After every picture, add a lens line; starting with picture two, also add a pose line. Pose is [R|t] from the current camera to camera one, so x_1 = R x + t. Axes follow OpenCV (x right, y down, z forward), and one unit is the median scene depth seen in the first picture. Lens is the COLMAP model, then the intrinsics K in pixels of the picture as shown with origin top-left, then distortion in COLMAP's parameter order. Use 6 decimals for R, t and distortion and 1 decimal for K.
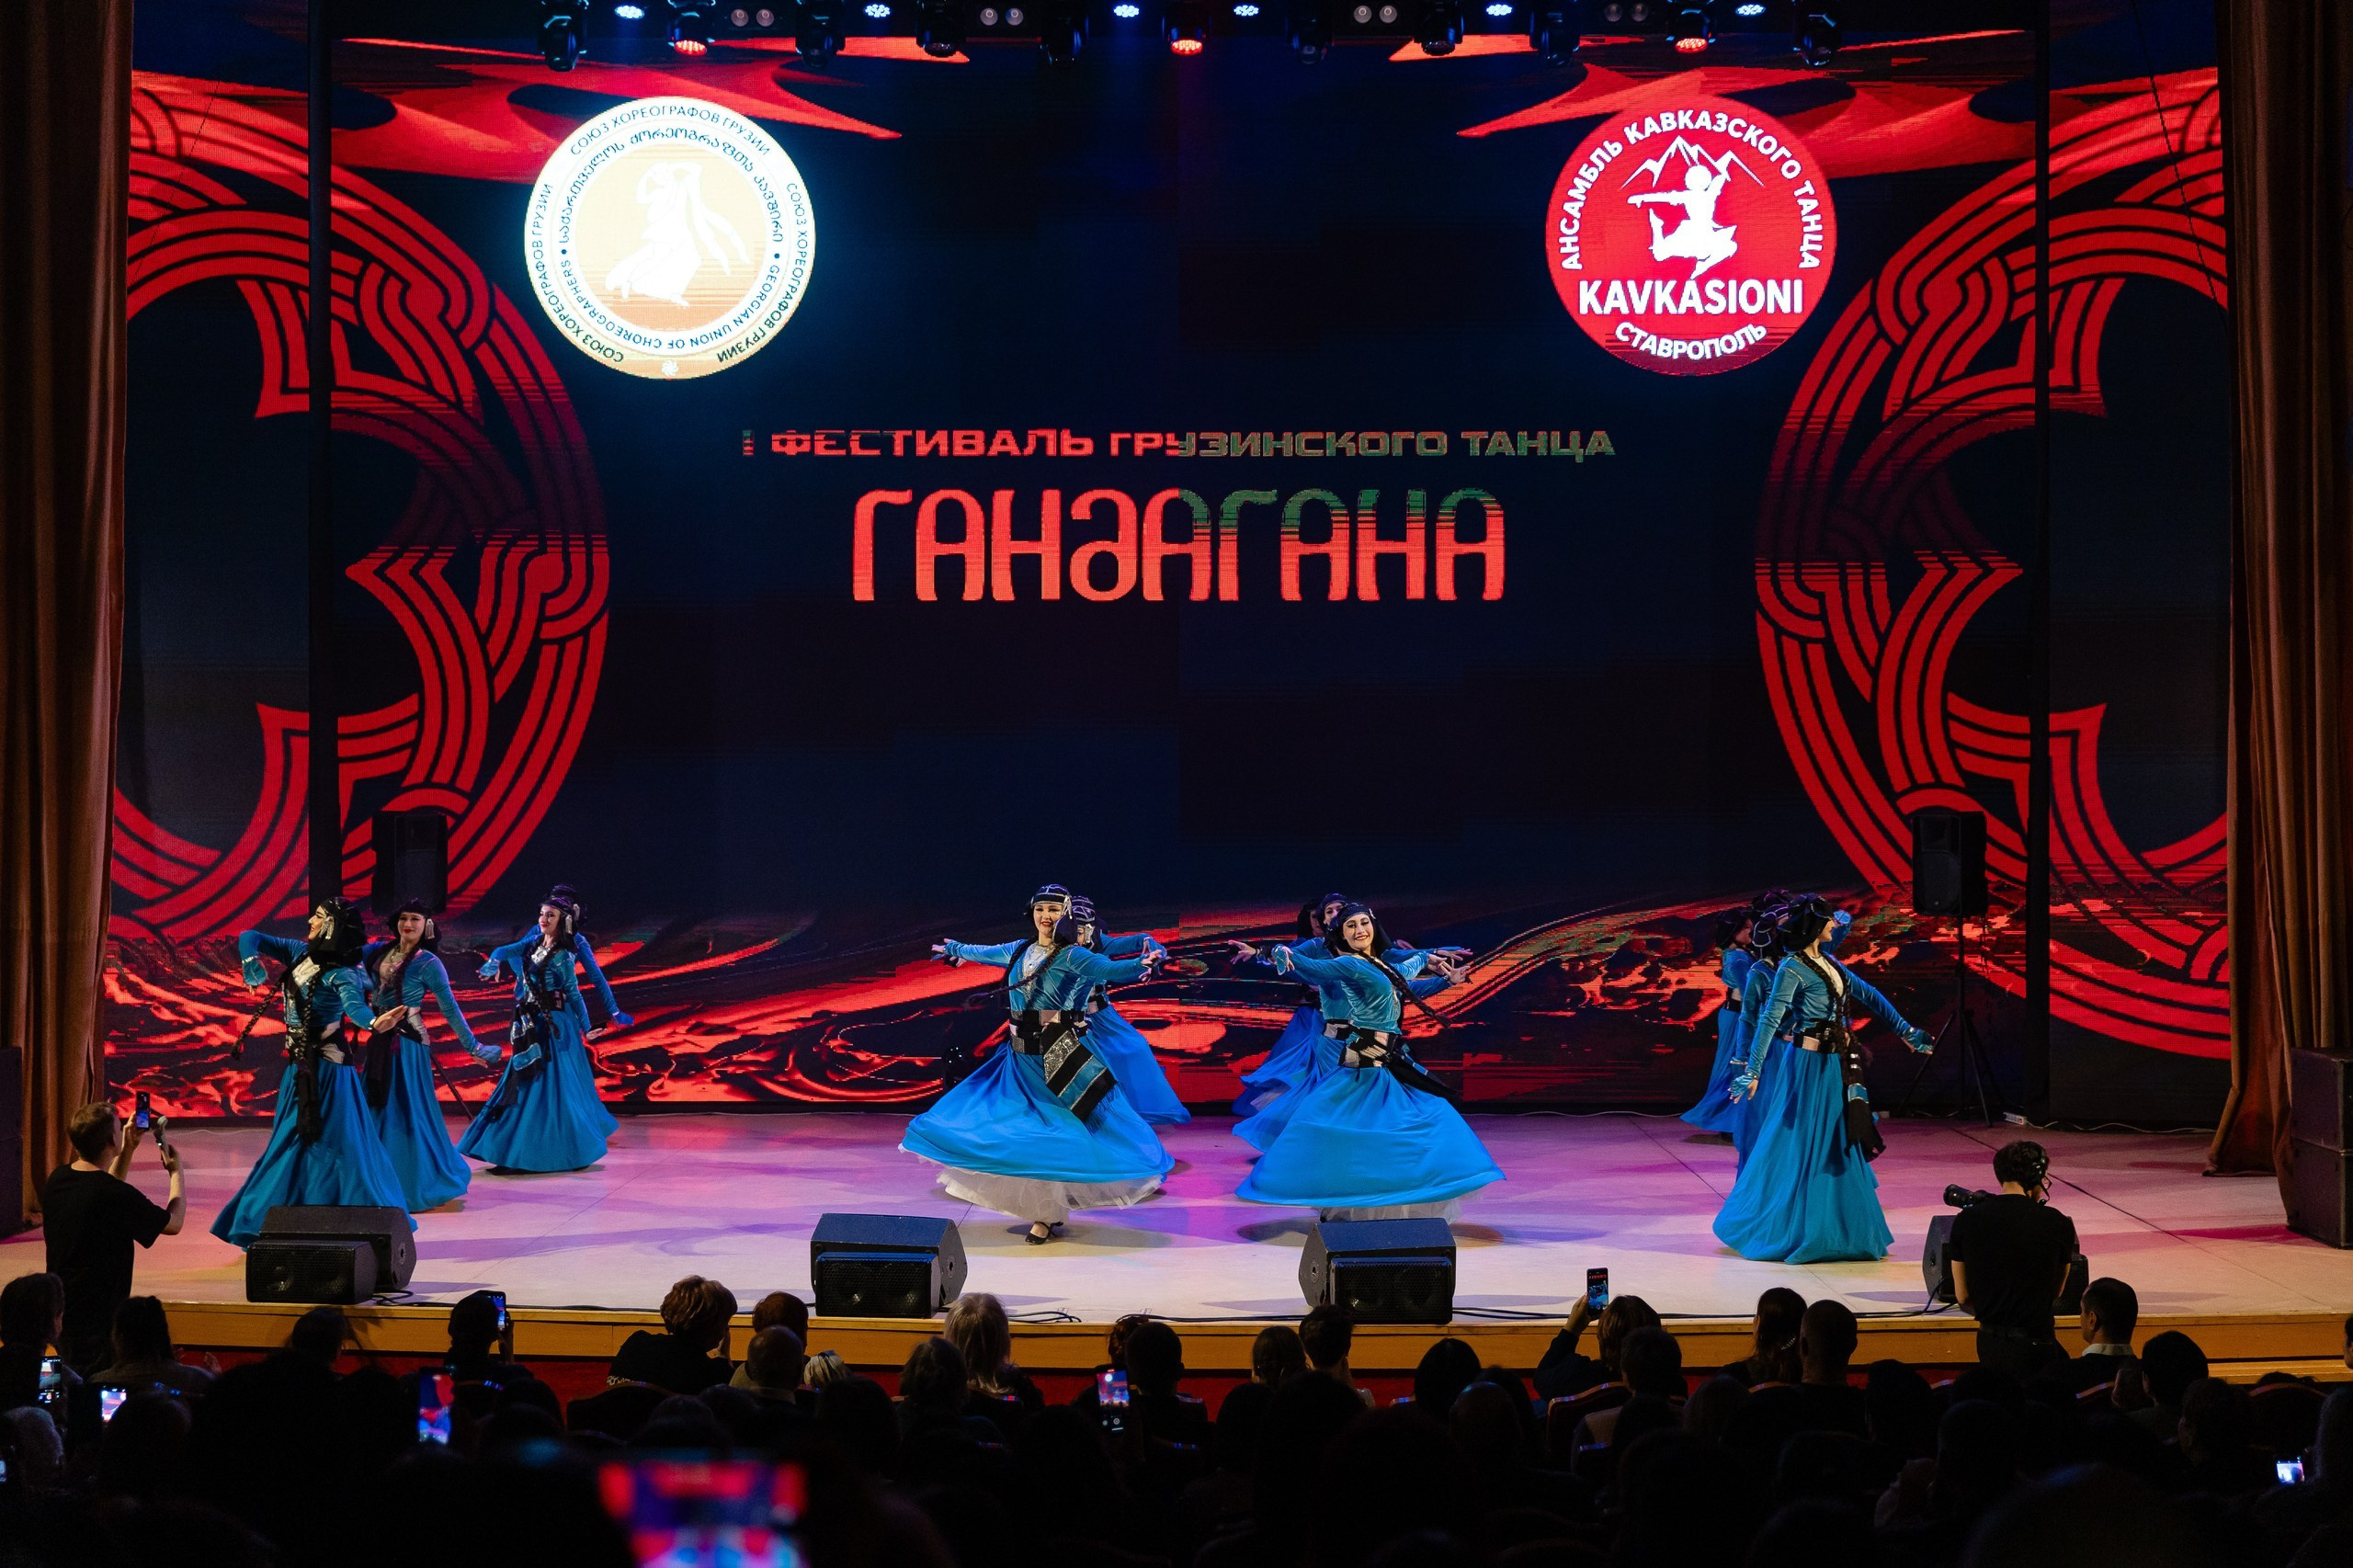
lens RADIAL K [[3251.9, 0, 1187.6], [0, 3251.9, 787.0], [0, 0, 1]] dist [0.015201, 0.052222]
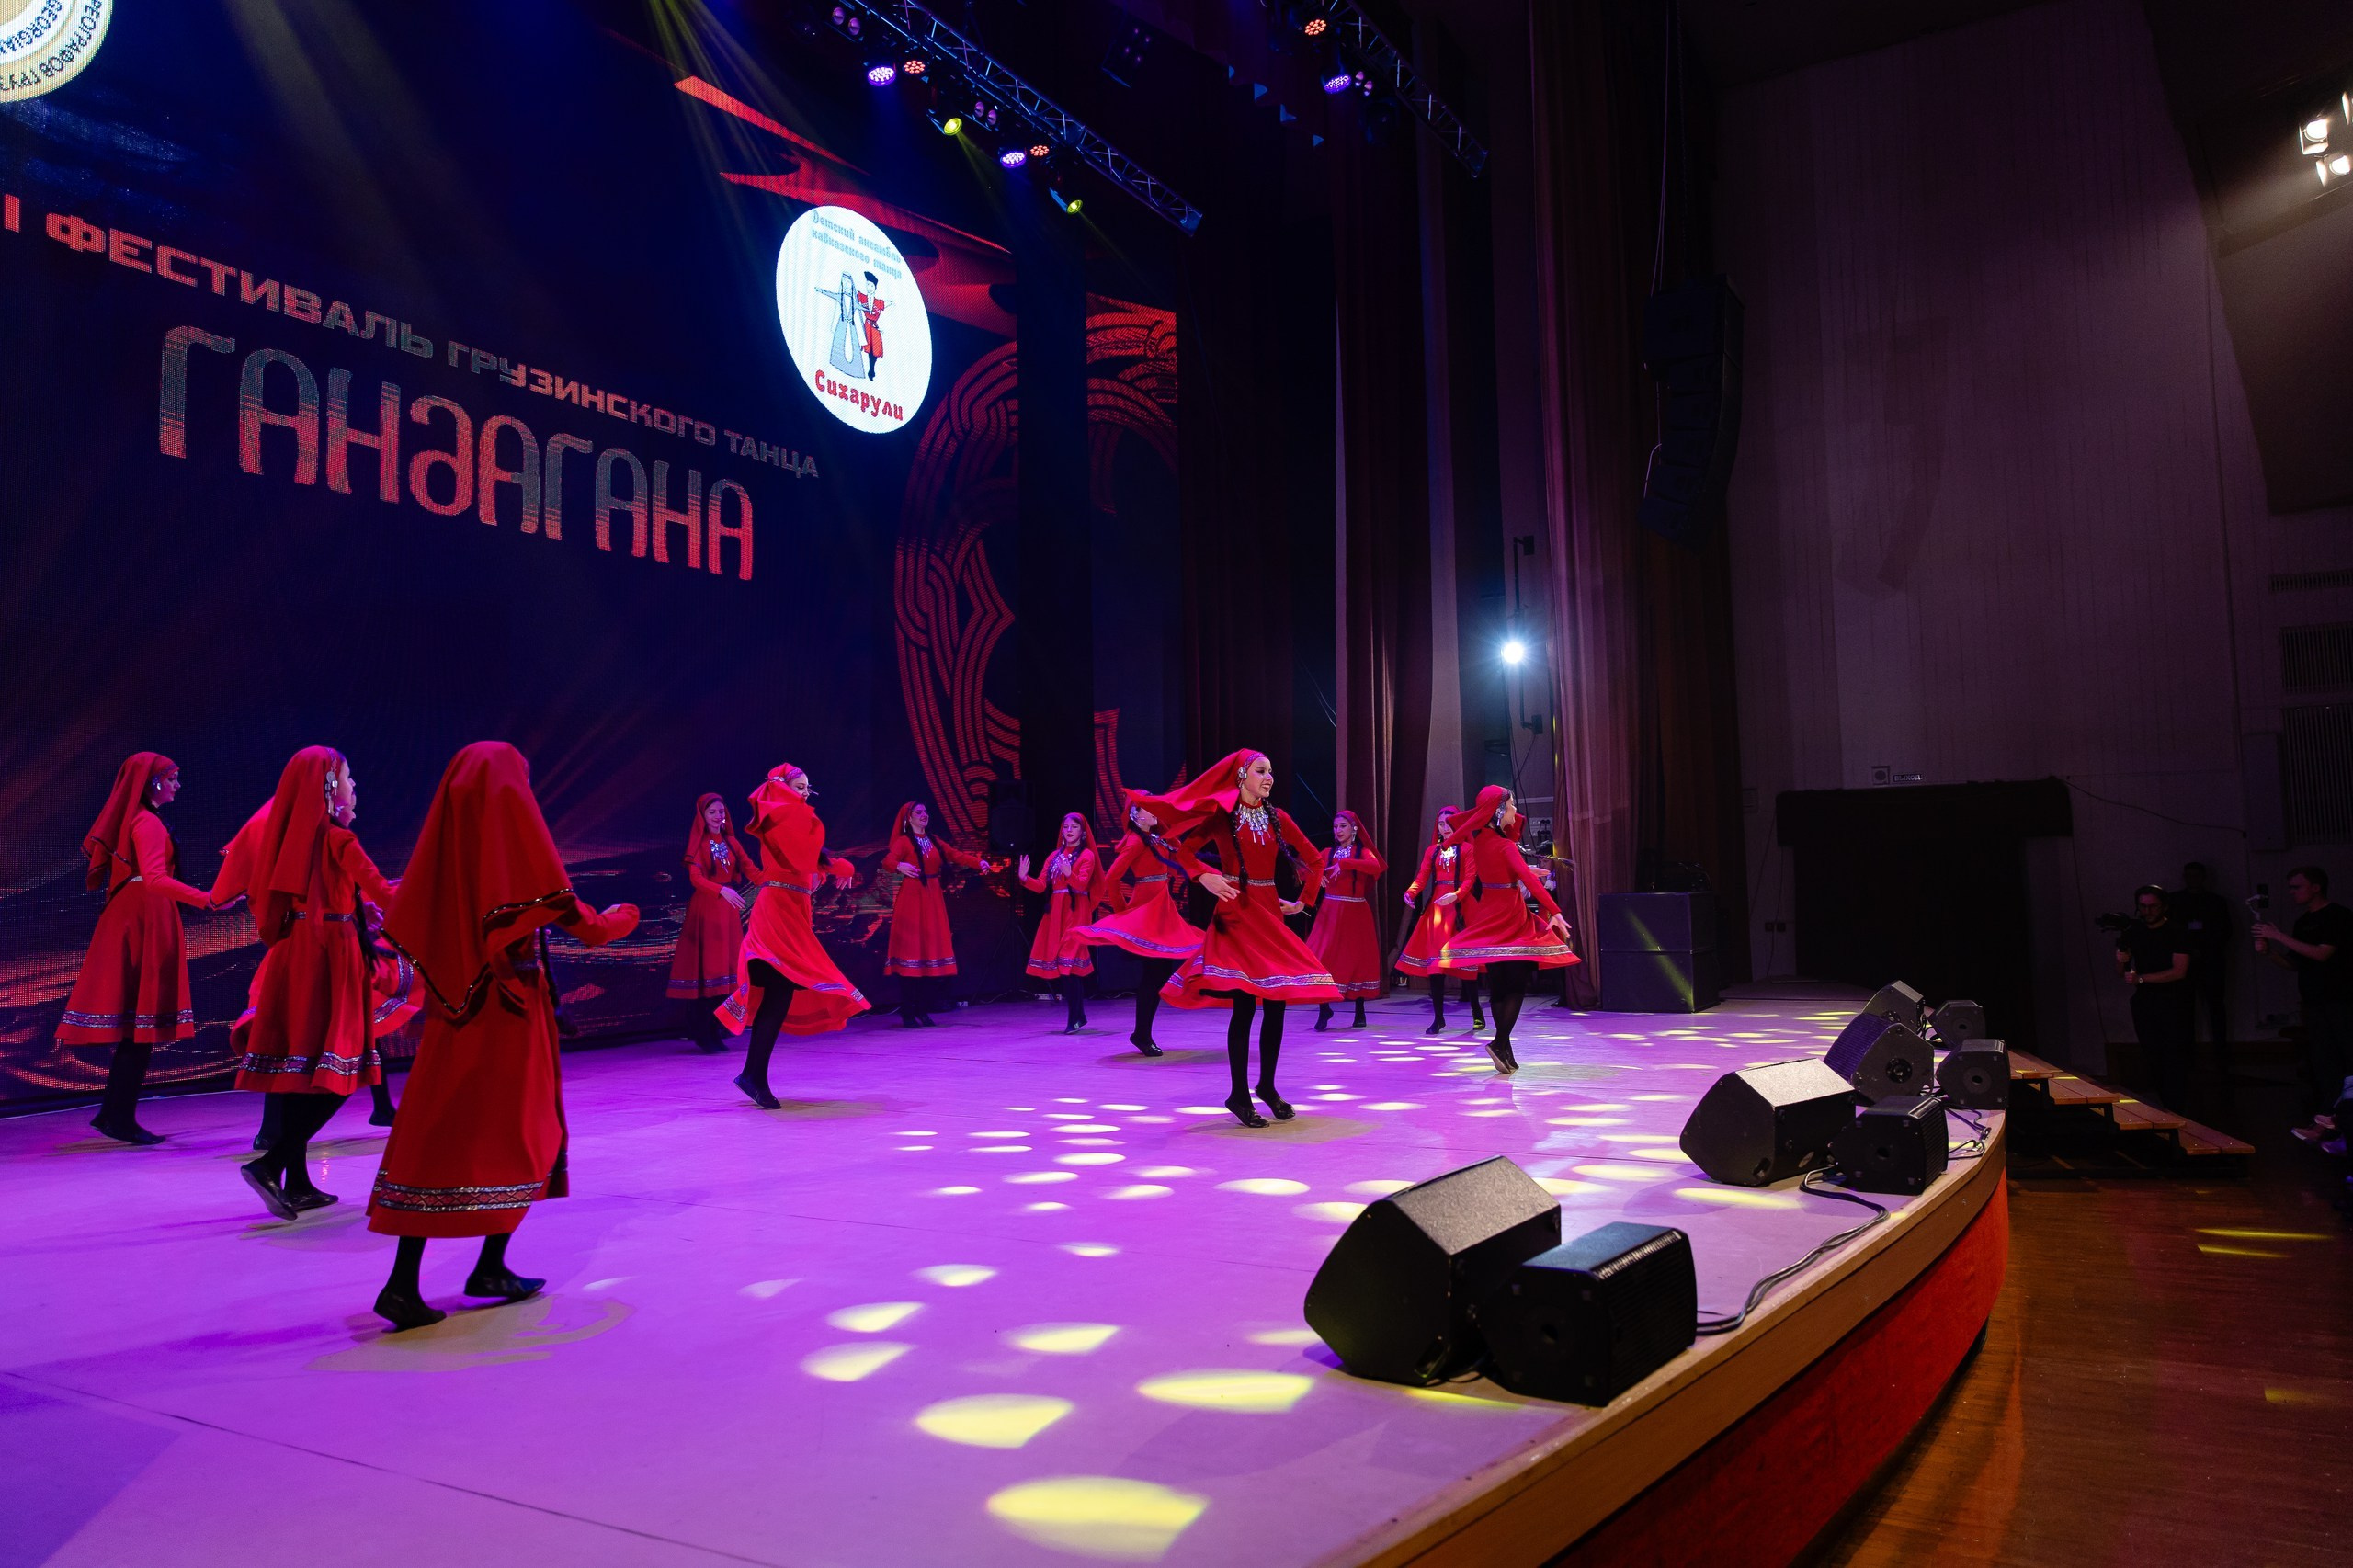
lens RADIAL K [[1584.9, 0, 1170.3], [0, 1584.9, 786.1], [0, 0, 1]] dist [0.007713, -0.000540]
pose [[0.497778, 0.046711, 0.866046, -0.314205], [0.018967, 0.997724, -0.064715, 0.054598], [-0.867097, 0.048640, 0.495759, 0.594599]]
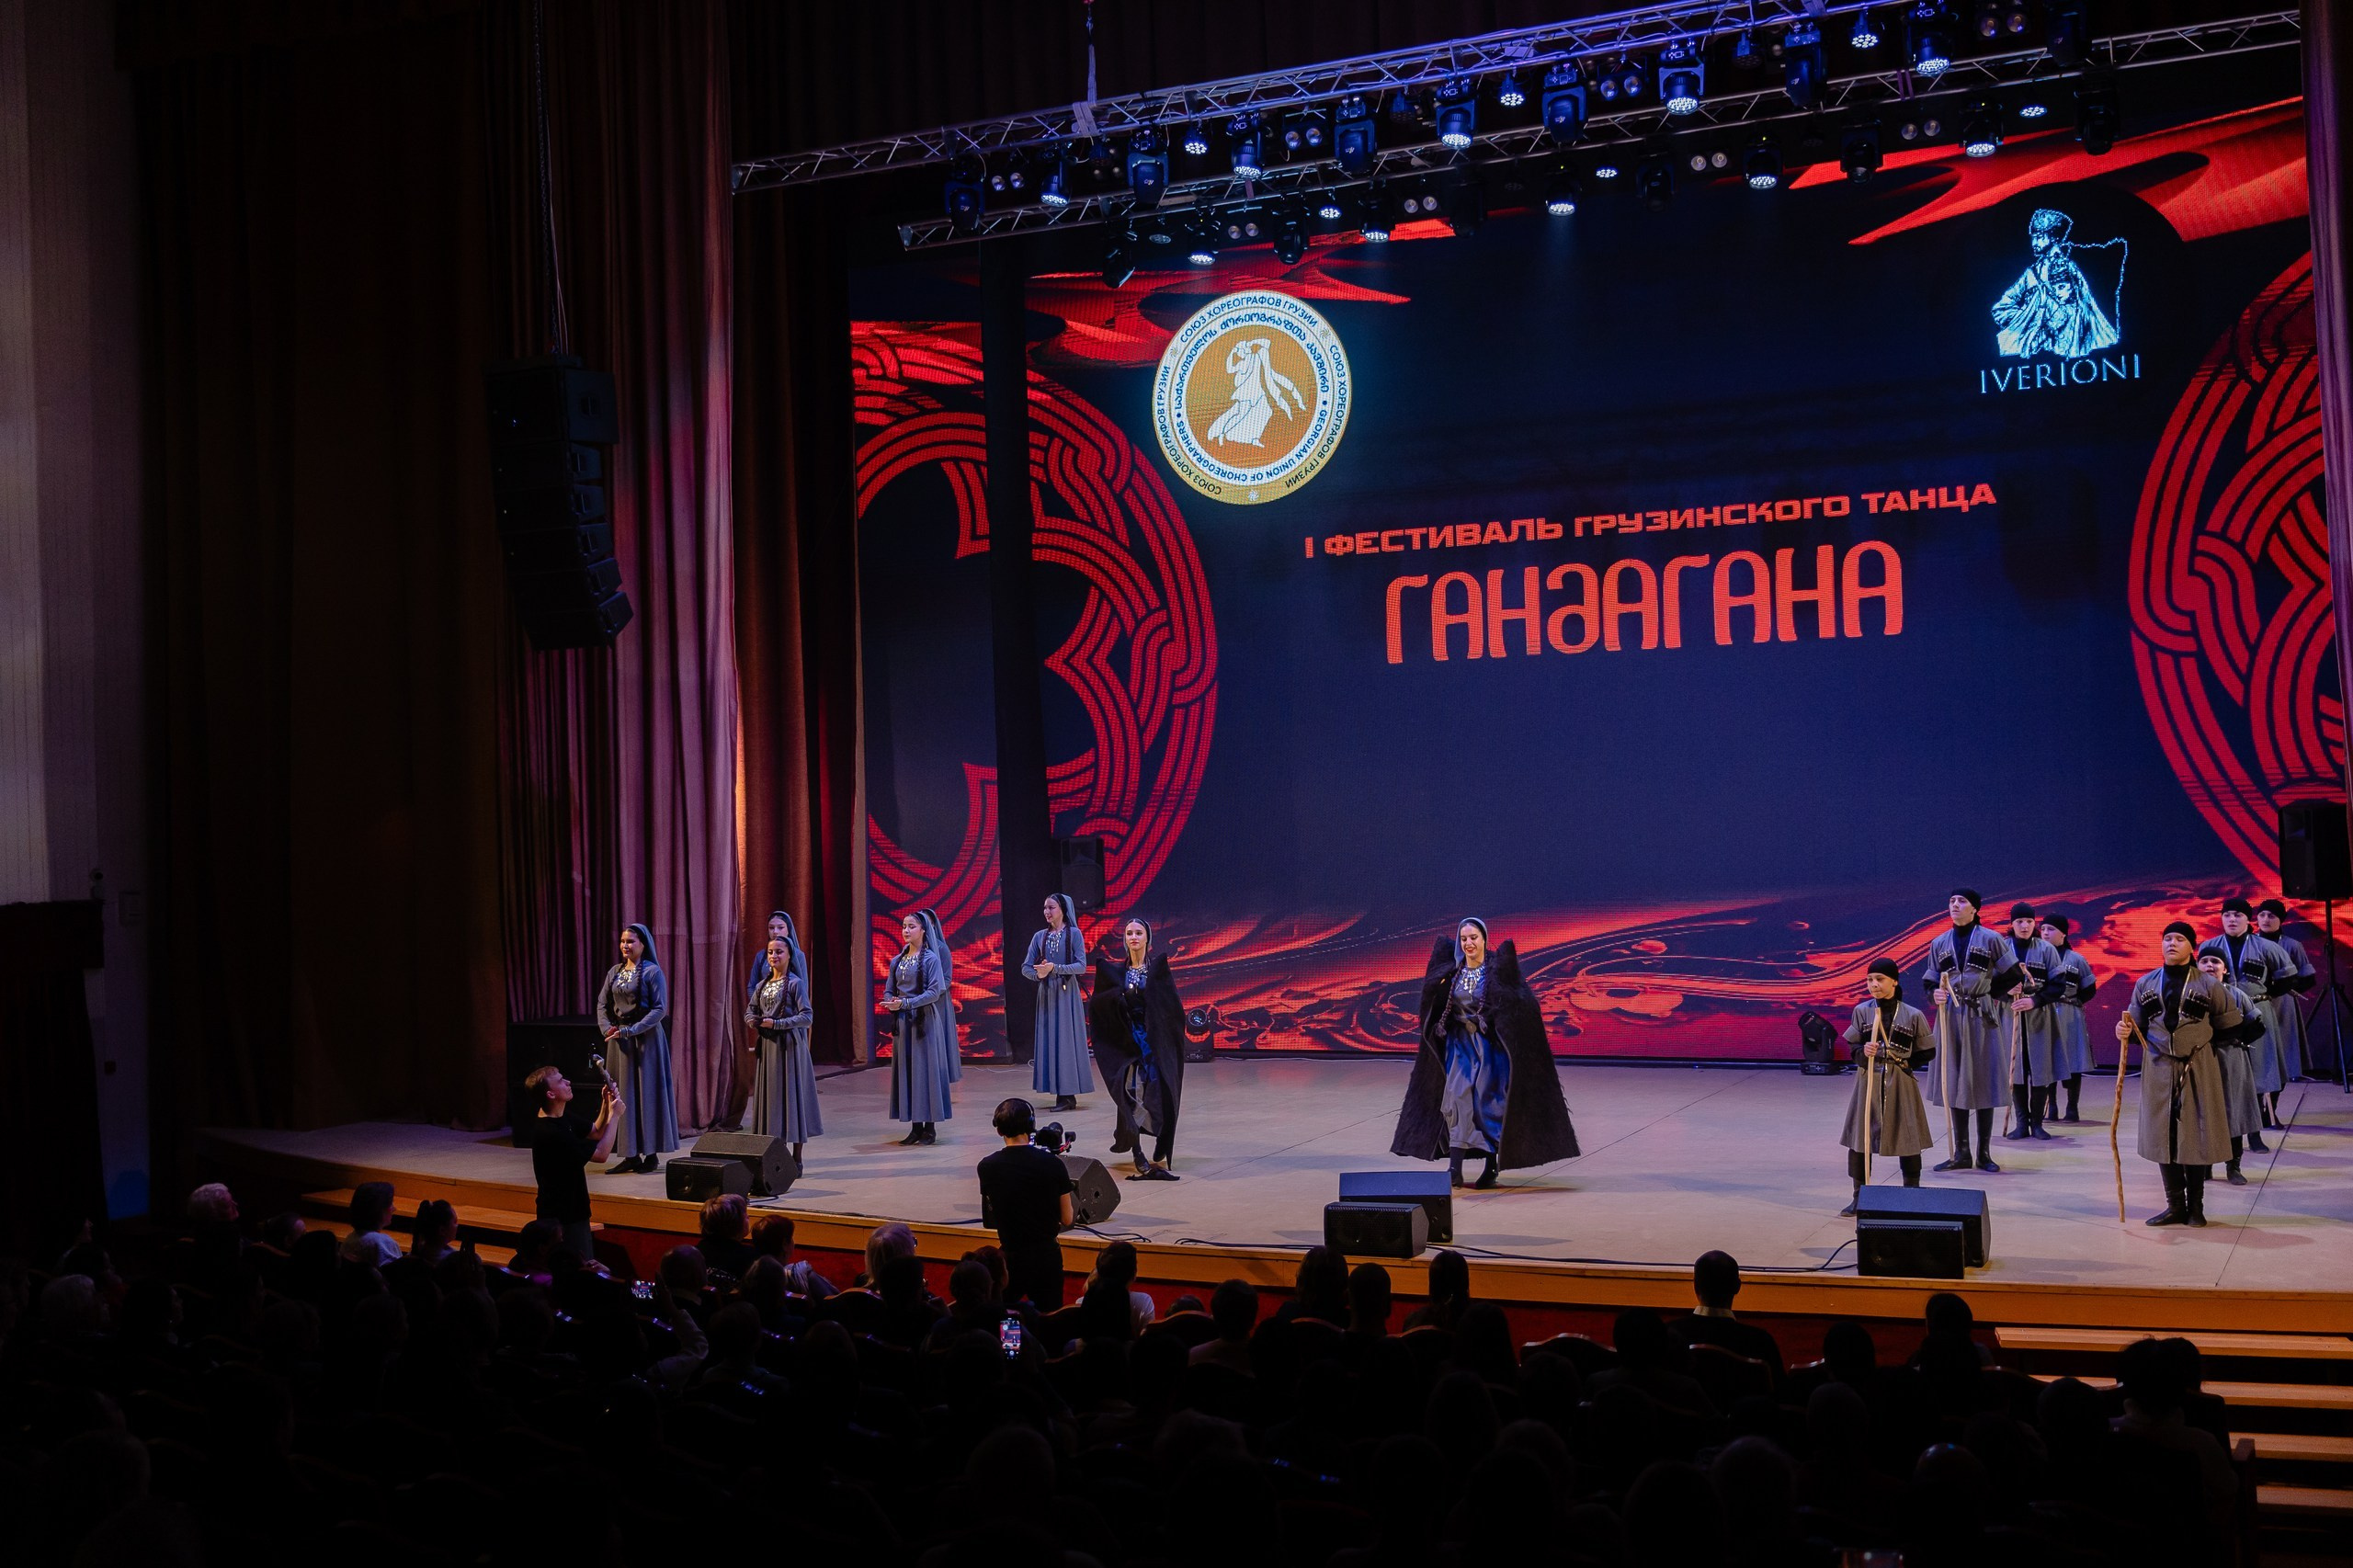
lens RADIAL K [[2536.6, 0, 1178.4], [0, 2536.6, 778.1], [0, 0, 1]] dist [0.013948, 0.001051]
pose [[0.896402, -0.032653, -0.442038, 0.266773], [0.034939, 0.999385, -0.002970, -0.011799], [0.441863, -0.012782, 0.896992, 0.058971]]
